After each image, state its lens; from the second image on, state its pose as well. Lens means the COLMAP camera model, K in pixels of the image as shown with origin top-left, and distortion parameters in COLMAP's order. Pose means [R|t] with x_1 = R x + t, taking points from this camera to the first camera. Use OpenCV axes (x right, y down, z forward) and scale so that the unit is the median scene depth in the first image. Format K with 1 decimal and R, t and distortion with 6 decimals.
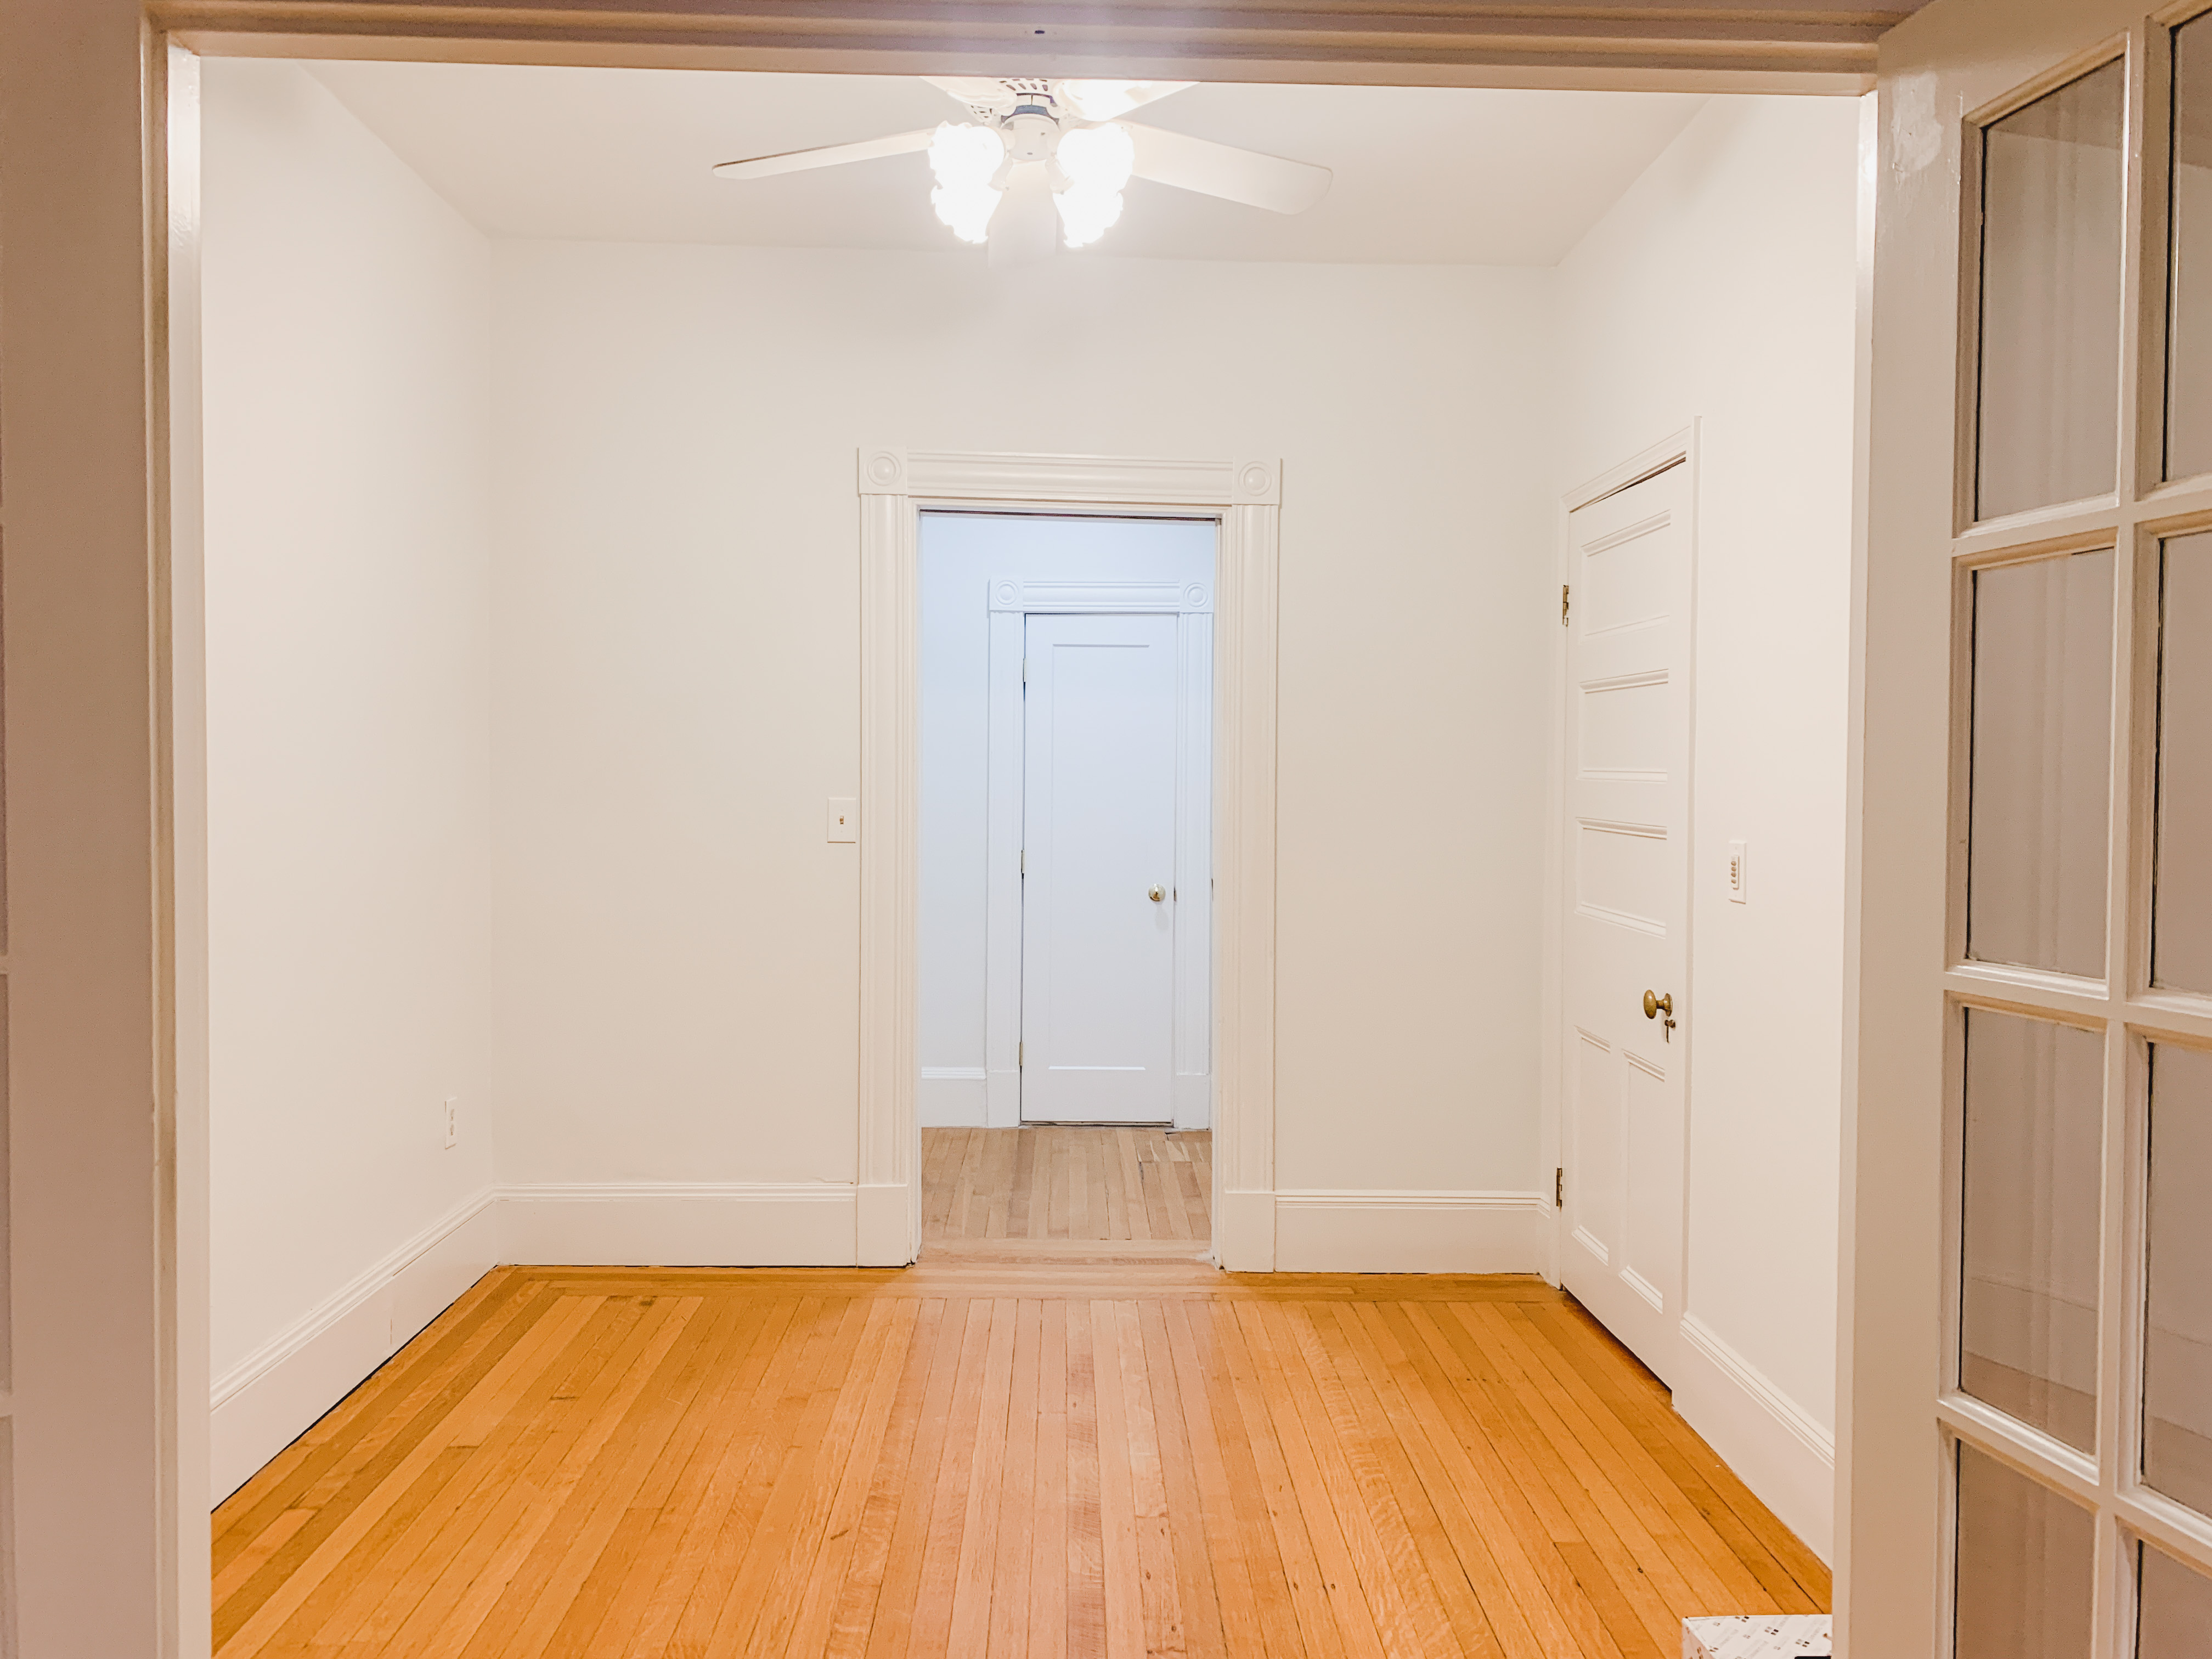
lens RADIAL K [[1704.8, 0, 1104.4], [0, 1704.8, 821.0], [0, 0, 1]] dist [0.037467, -0.035214]
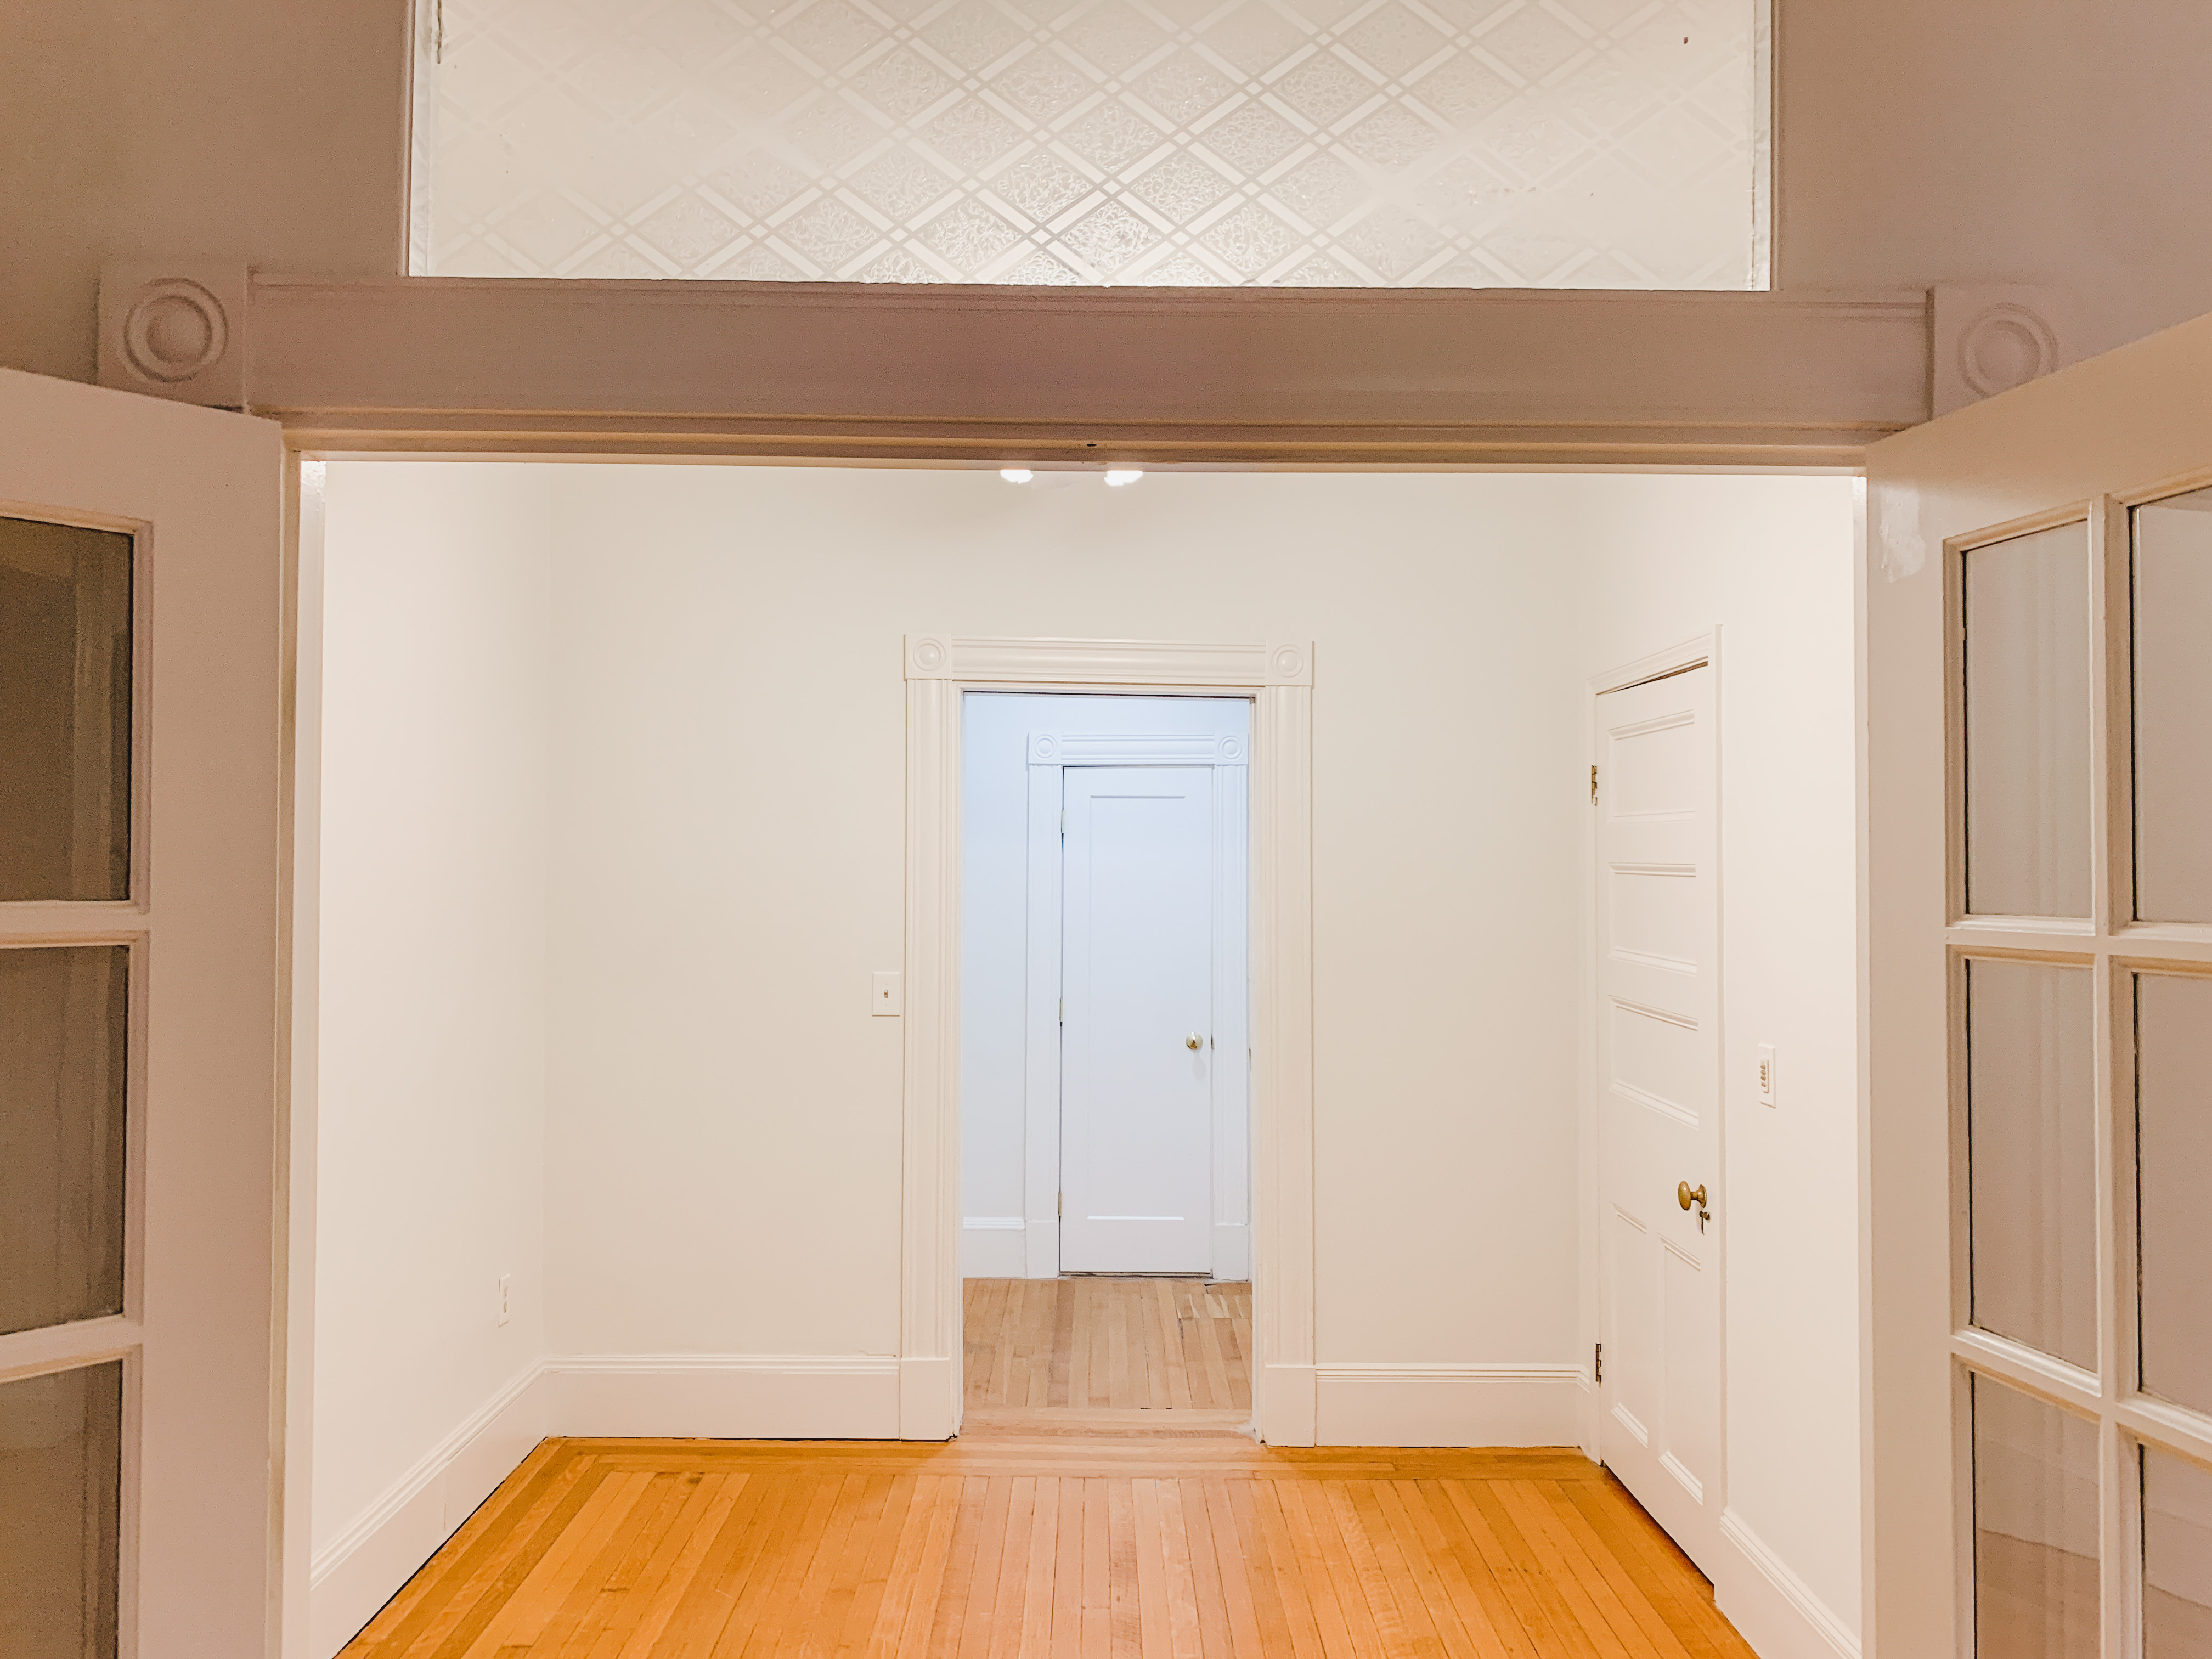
lens RADIAL K [[1707.7, 0, 1109.2], [0, 1707.7, 834.9], [0, 0, 1]] dist [0.020162, -0.004301]
pose [[0.999851, -0.004404, -0.016669, -0.003292], [0.003628, 0.998922, -0.046287, -0.051360], [0.016855, 0.046220, 0.998789, -0.024486]]
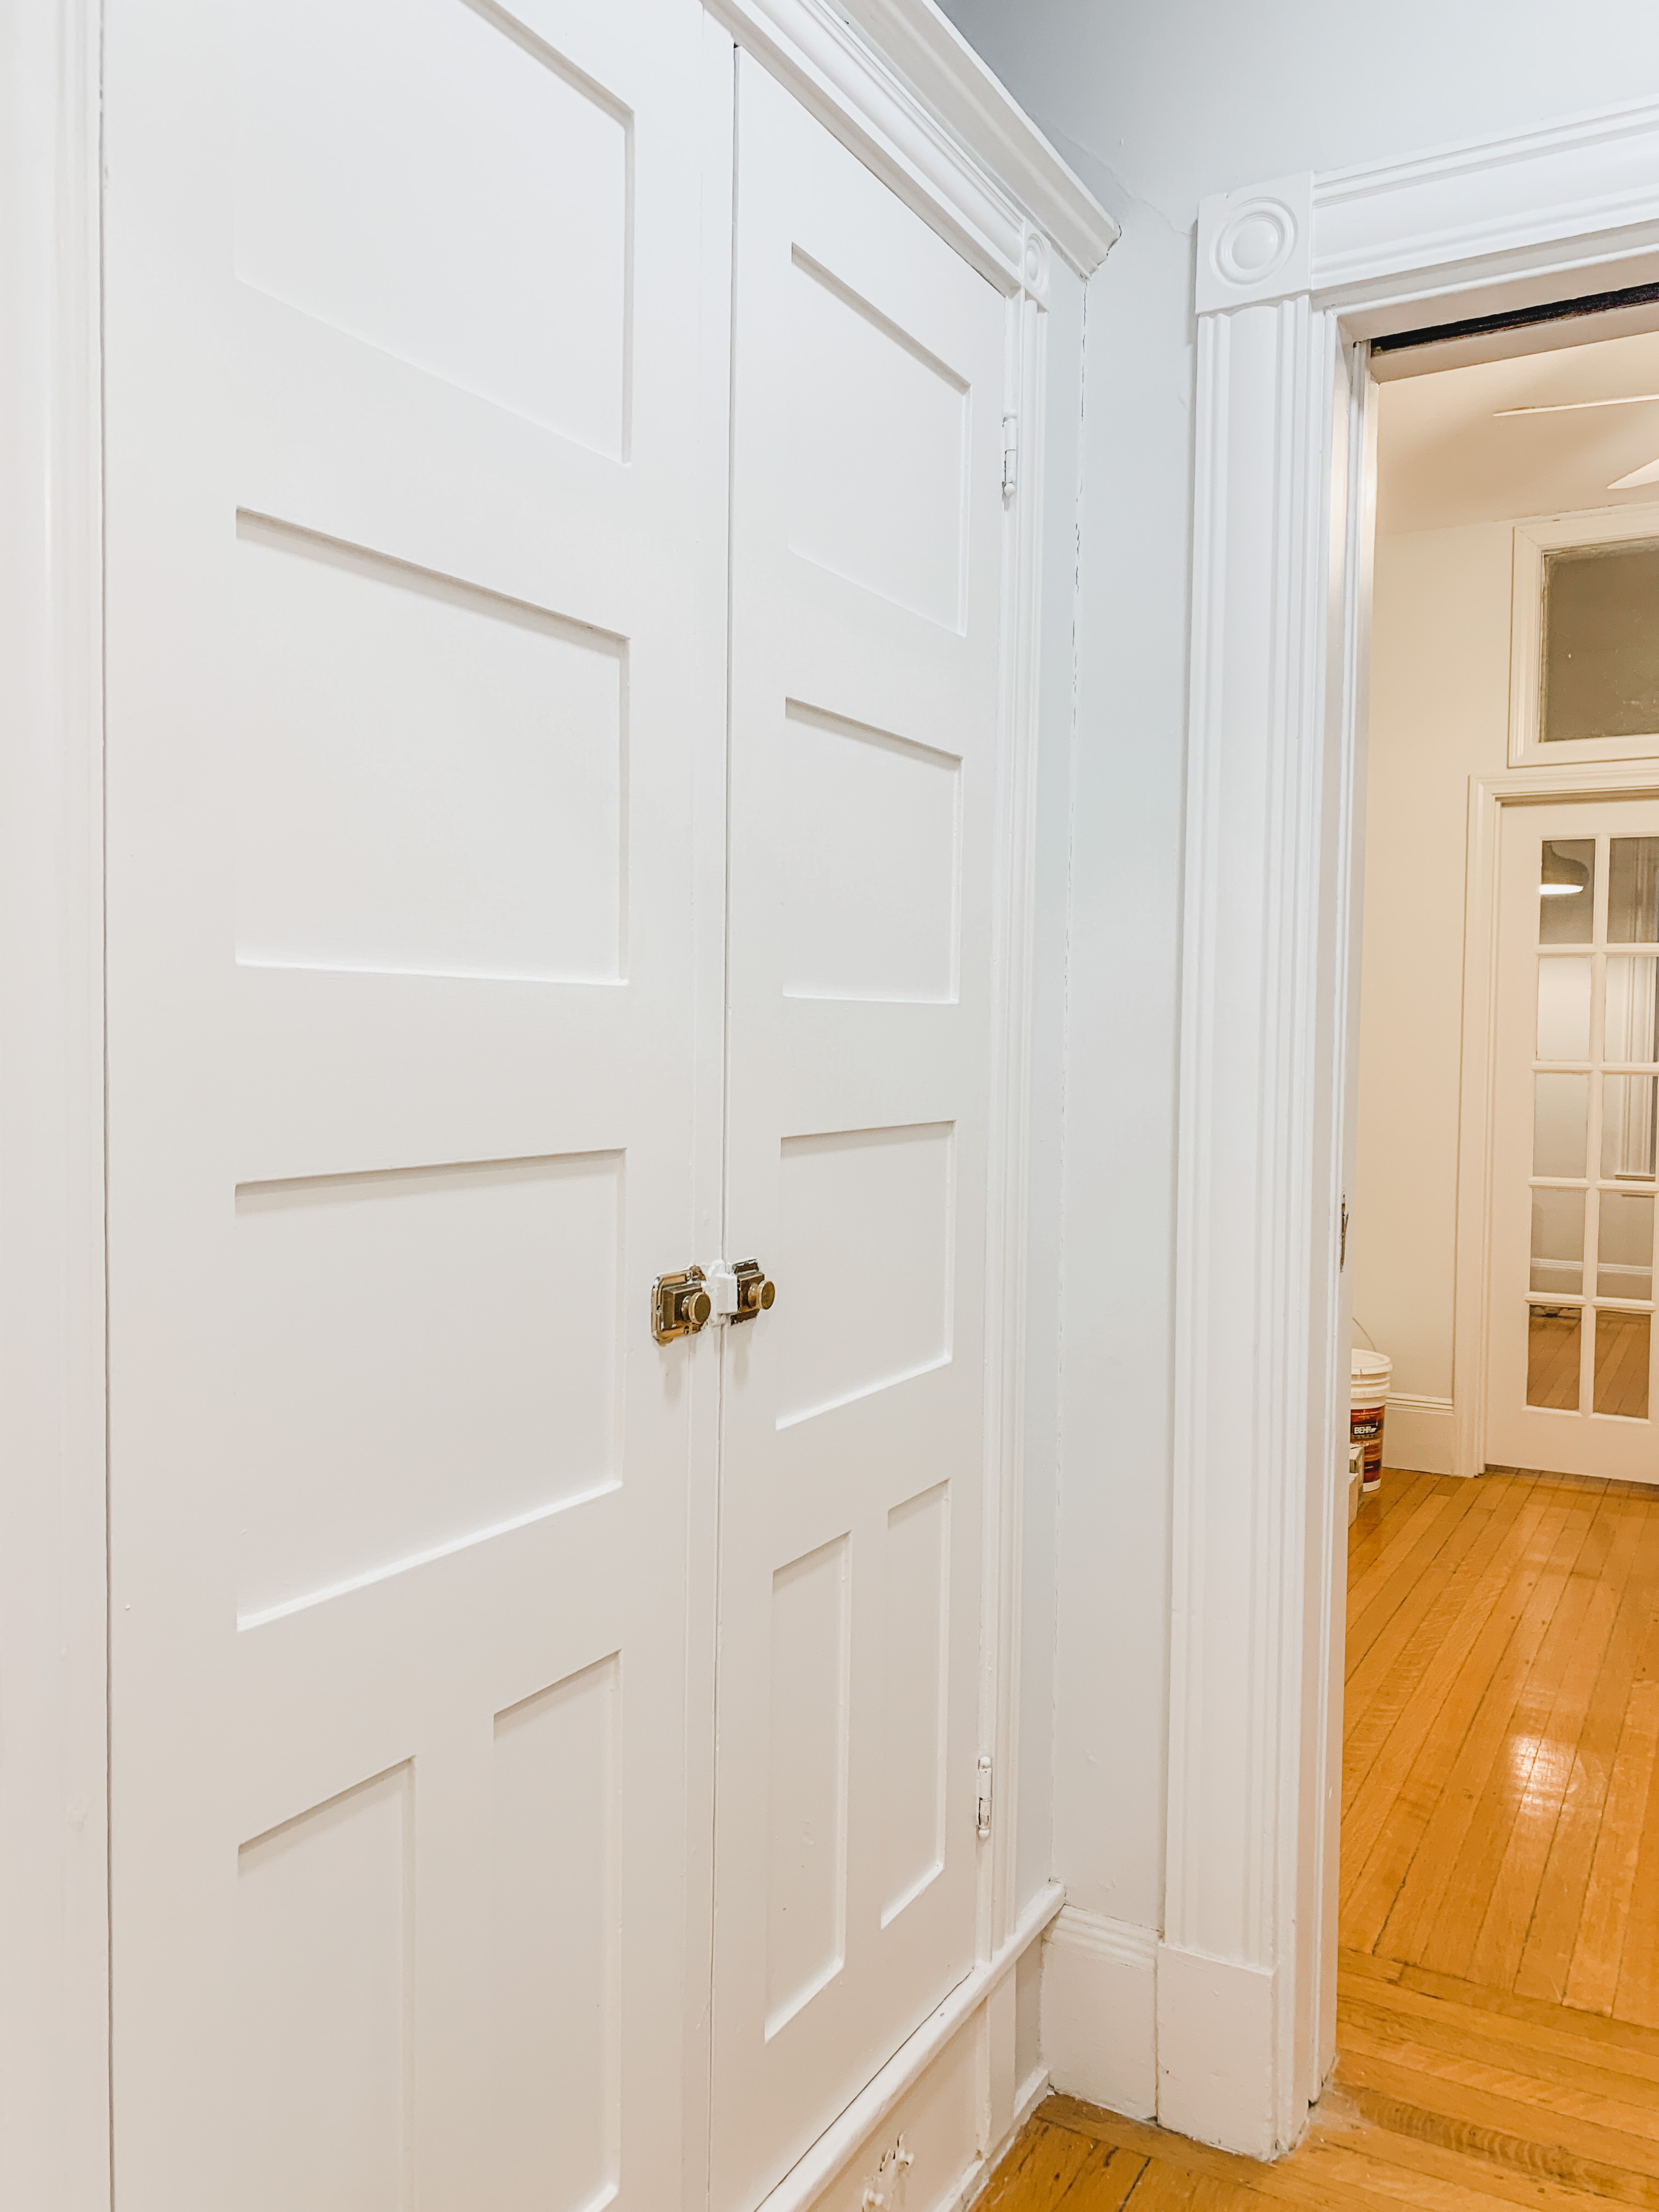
lens RADIAL K [[1720.0, 0, 834.4], [0, 1720.0, 1098.4], [0, 0, 1]] dist [0.008789, 0.003248]
pose [[-0.864532, -0.034681, 0.501379, -0.042561], [-0.002150, 0.997862, 0.065316, -0.023580], [-0.502573, 0.055390, -0.862759, 1.529707]]
